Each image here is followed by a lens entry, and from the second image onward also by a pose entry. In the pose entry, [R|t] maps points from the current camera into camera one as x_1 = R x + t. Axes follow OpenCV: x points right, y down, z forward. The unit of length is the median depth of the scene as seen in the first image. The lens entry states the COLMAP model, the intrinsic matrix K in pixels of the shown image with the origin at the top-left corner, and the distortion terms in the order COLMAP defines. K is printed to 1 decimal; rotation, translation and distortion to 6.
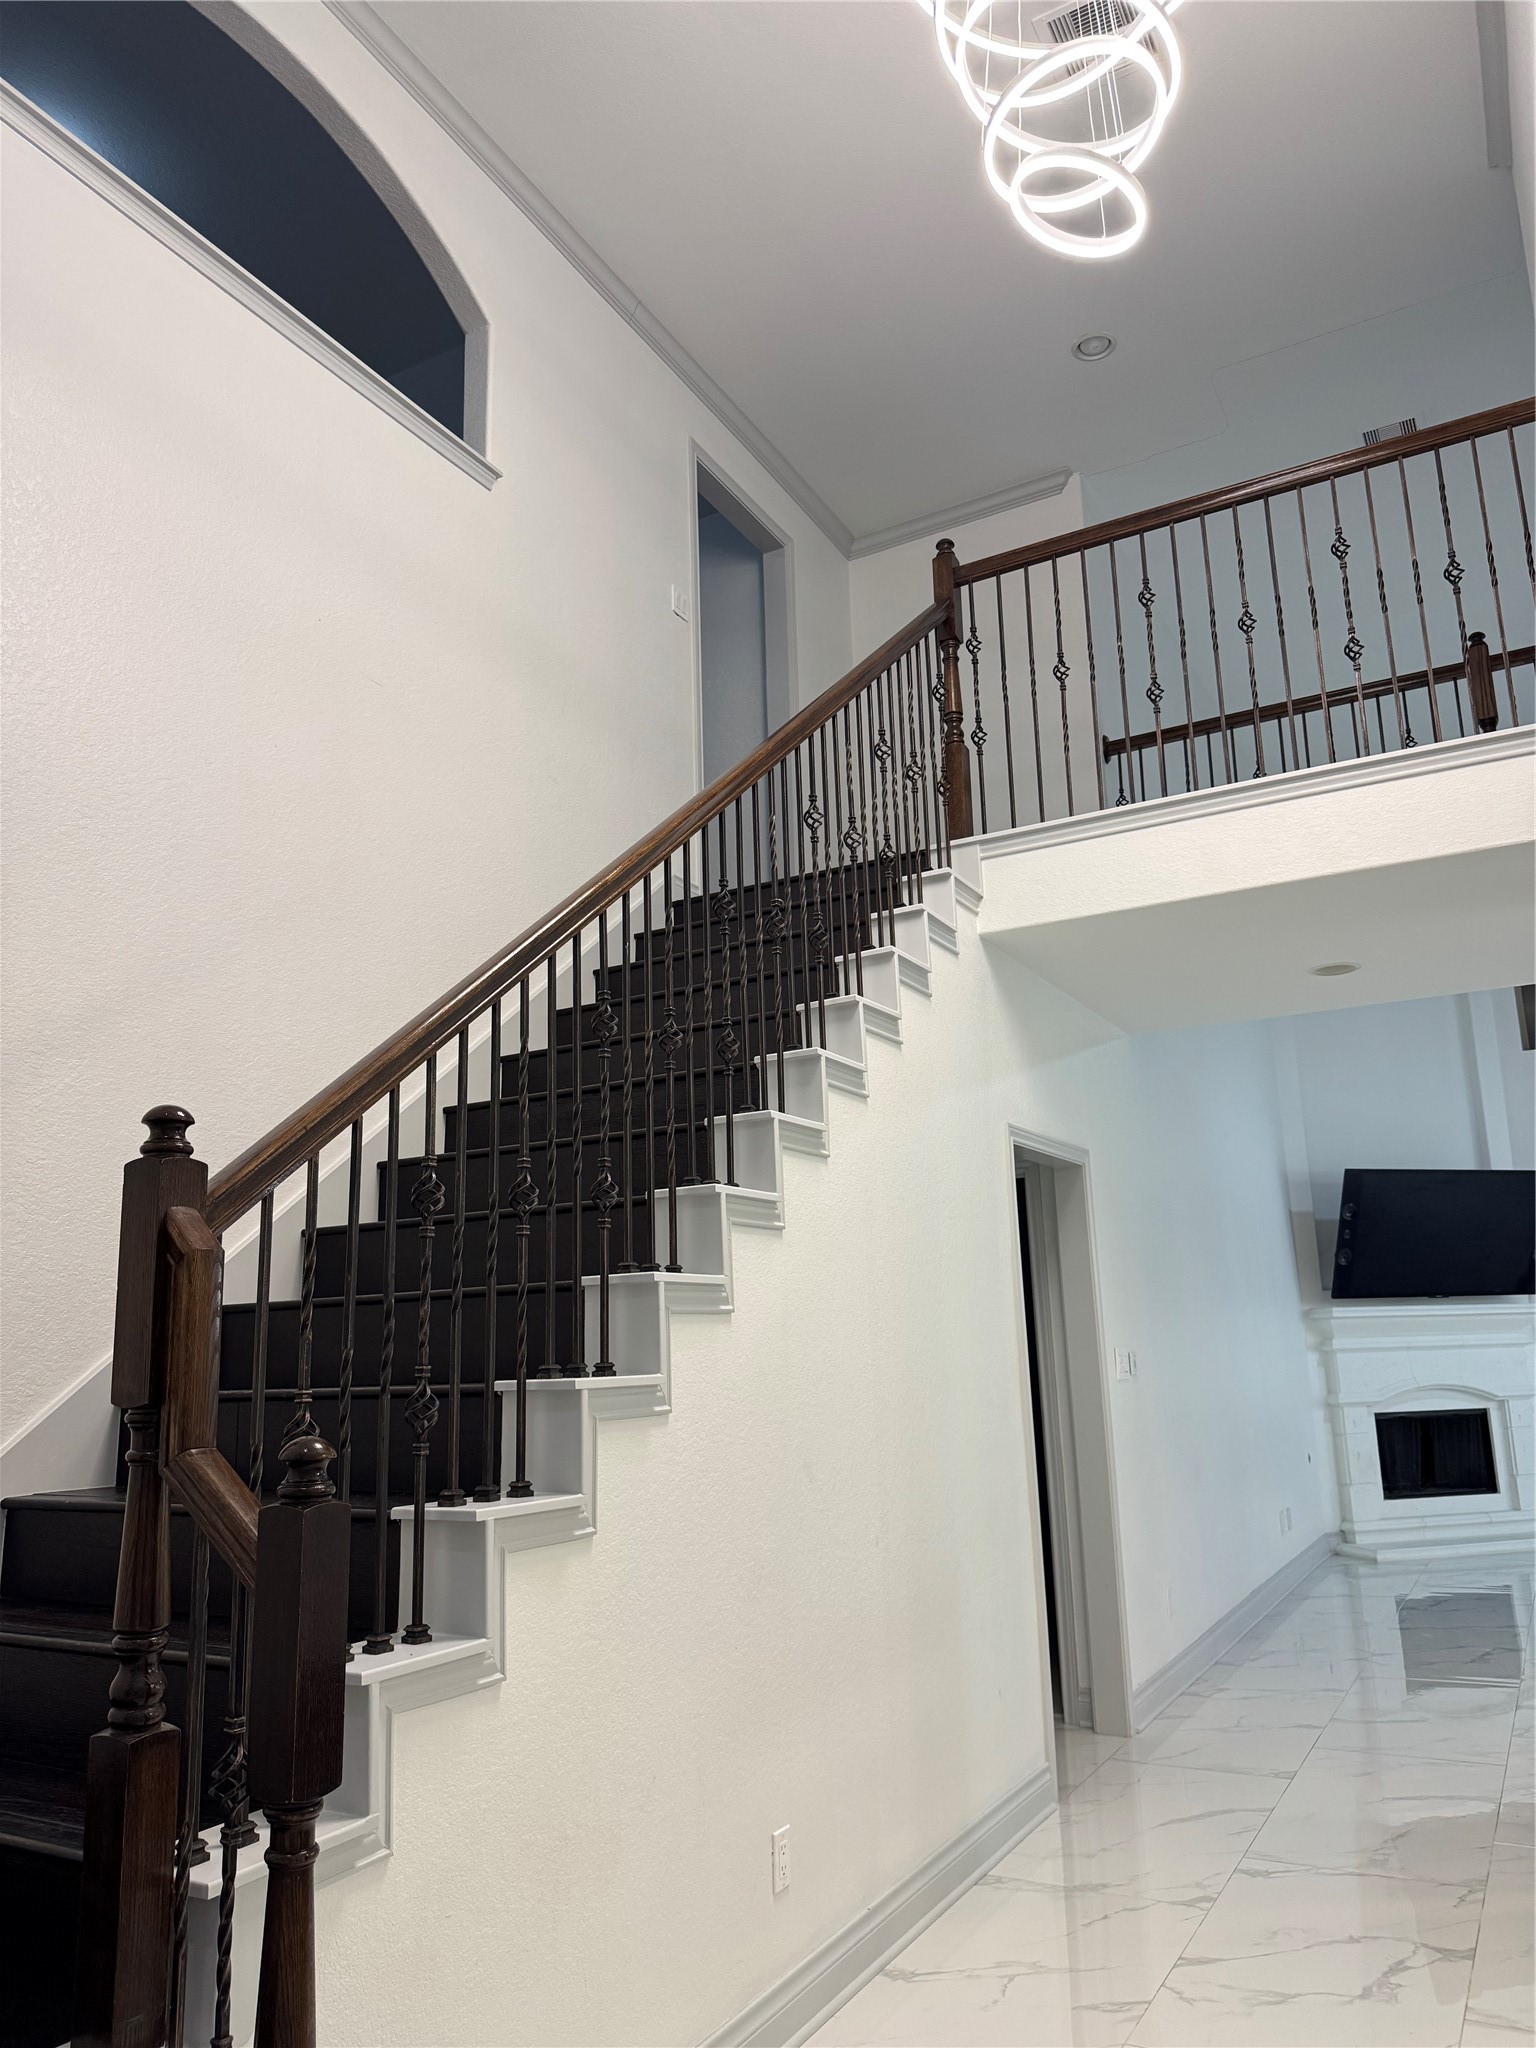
lens RADIAL K [[1446.9, 0, 768.0], [0, 1446.9, 1024.0], [0, 0, 1]] dist [0.023029, -0.000191]
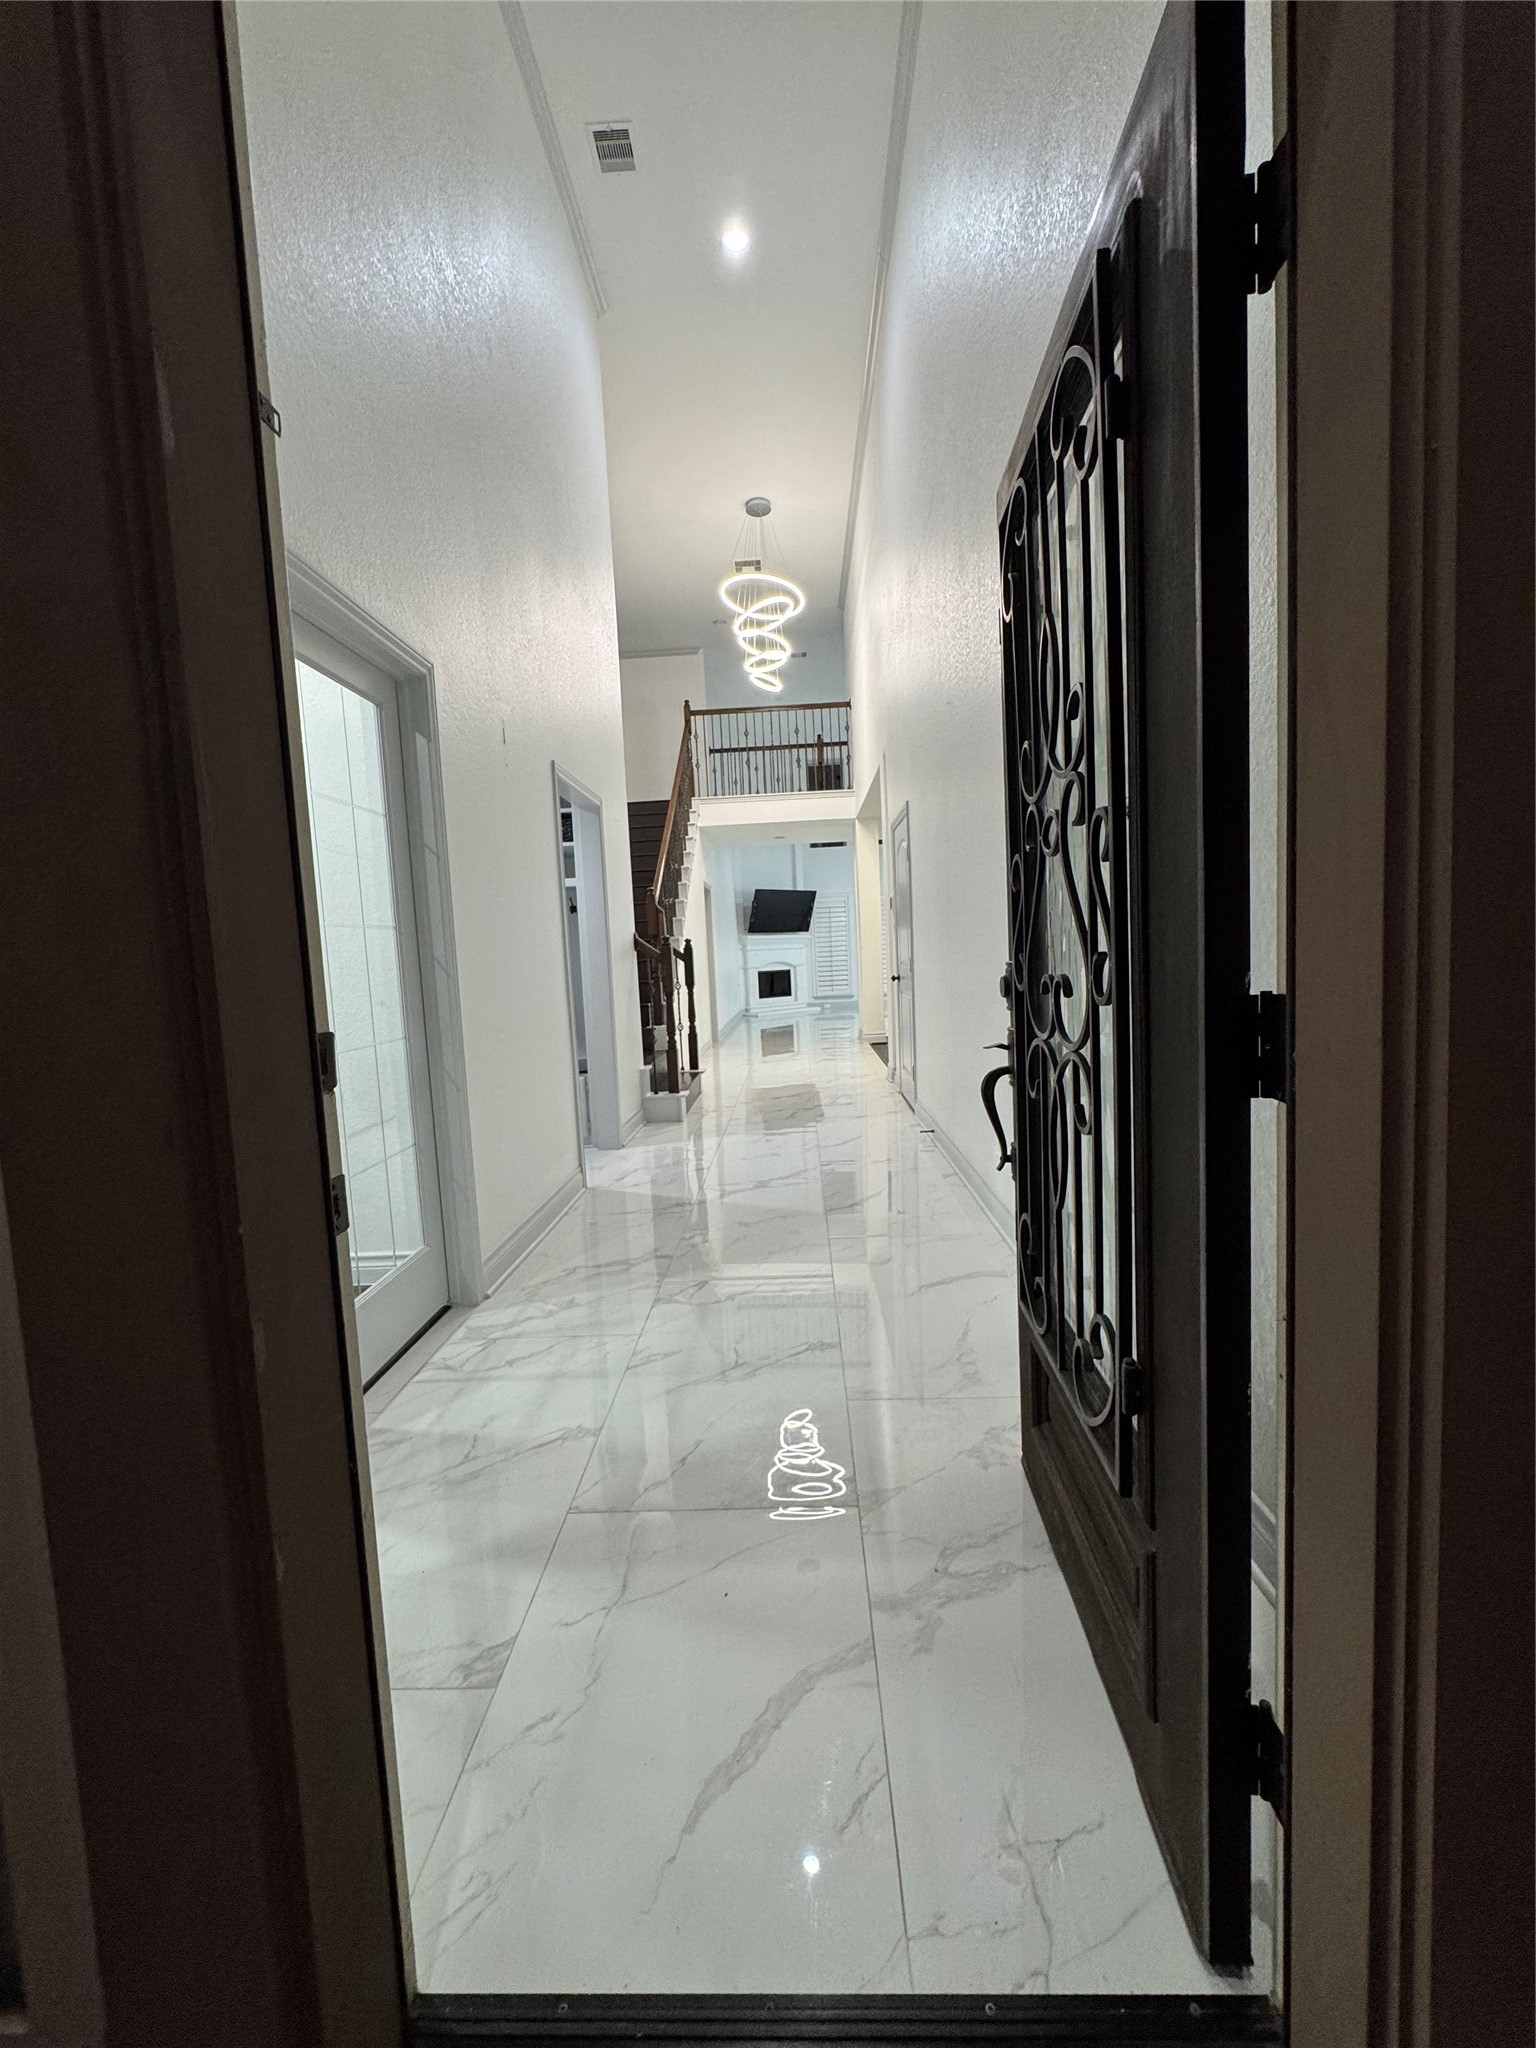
lens RADIAL K [[823.7, 0, 768.0], [0, 823.7, 1024.0], [0, 0, 1]] dist [-0.001692, 0.000048]
pose [[0.893049, -0.055248, 0.446555, -0.592695], [-0.069799, 0.963411, 0.258782, -0.122014], [-0.444513, -0.262274, 0.856516, -0.882188]]
